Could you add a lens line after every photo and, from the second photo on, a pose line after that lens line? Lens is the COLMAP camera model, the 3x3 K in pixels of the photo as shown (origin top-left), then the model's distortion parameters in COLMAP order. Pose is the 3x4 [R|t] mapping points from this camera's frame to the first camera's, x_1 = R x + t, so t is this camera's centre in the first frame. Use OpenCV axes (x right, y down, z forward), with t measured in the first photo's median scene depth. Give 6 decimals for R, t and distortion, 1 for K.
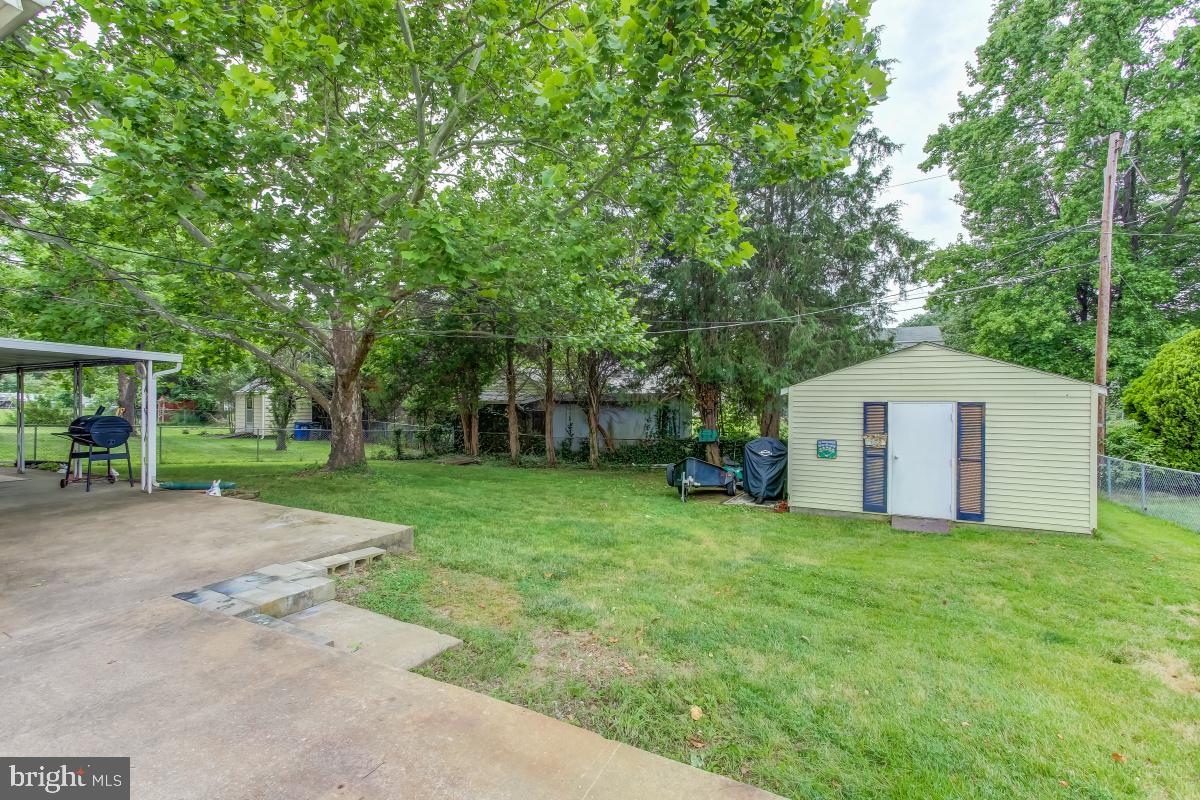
lens RADIAL K [[550.6, 0, 595.1], [0, 550.6, 402.5], [0, 0, 1]] dist [-0.000974, 0.002429]
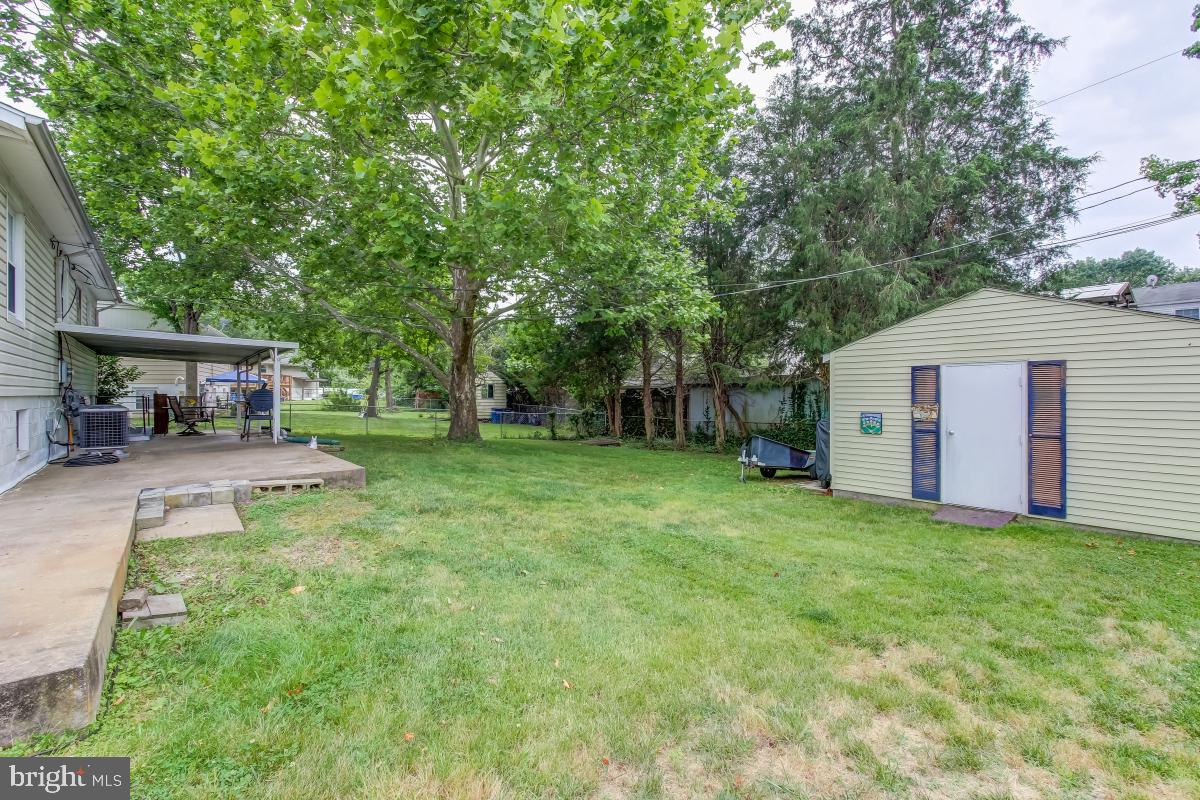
lens RADIAL K [[550.6, 0, 589.2], [0, 550.6, 391.8], [0, 0, 1]] dist [-0.000974, 0.002429]
pose [[0.915270, -0.008825, -0.402743, 0.336190], [0.006080, 0.999949, -0.008094, 0.036741], [0.402794, 0.004959, 0.915277, 0.038402]]
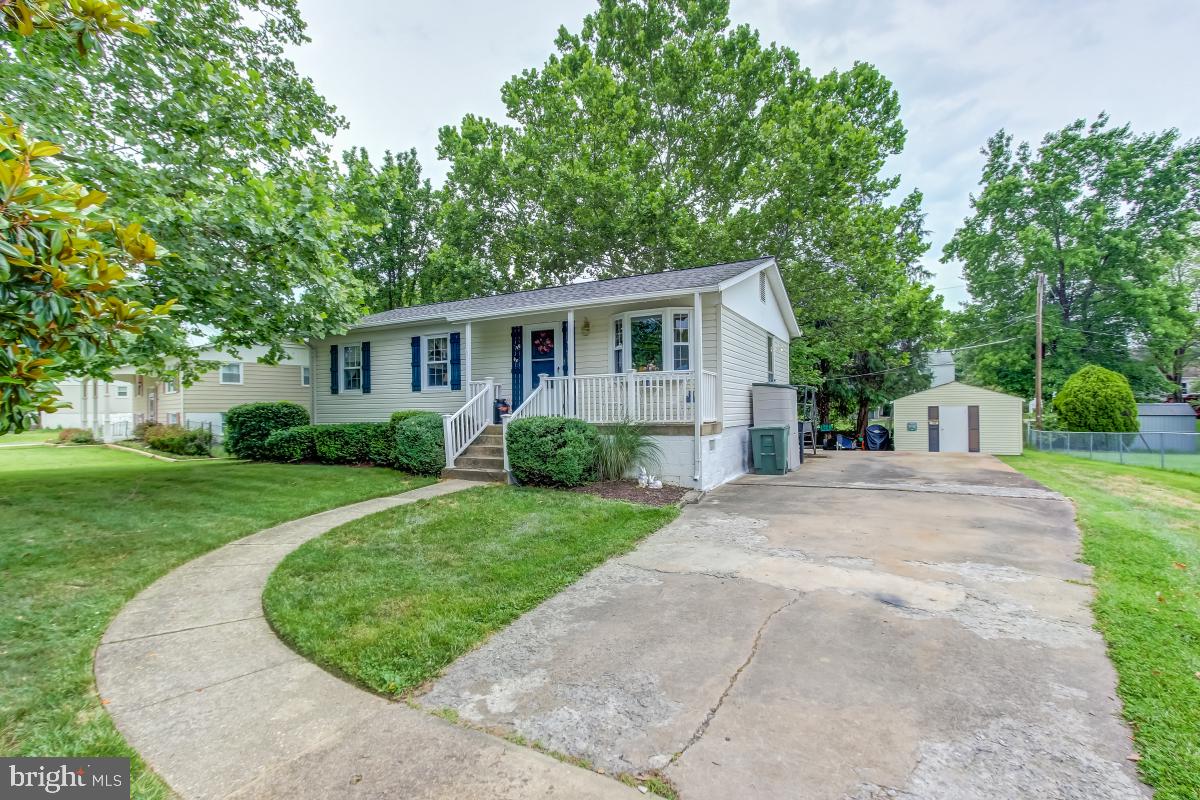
lens RADIAL K [[550.6, 0, 596.7], [0, 550.6, 409.3], [0, 0, 1]] dist [-0.000974, 0.002429]
pose [[0.999835, -0.016576, -0.007413, -0.833312], [0.016512, 0.999826, -0.008690, 0.006664], [0.007555, 0.008566, 0.999935, -1.249371]]
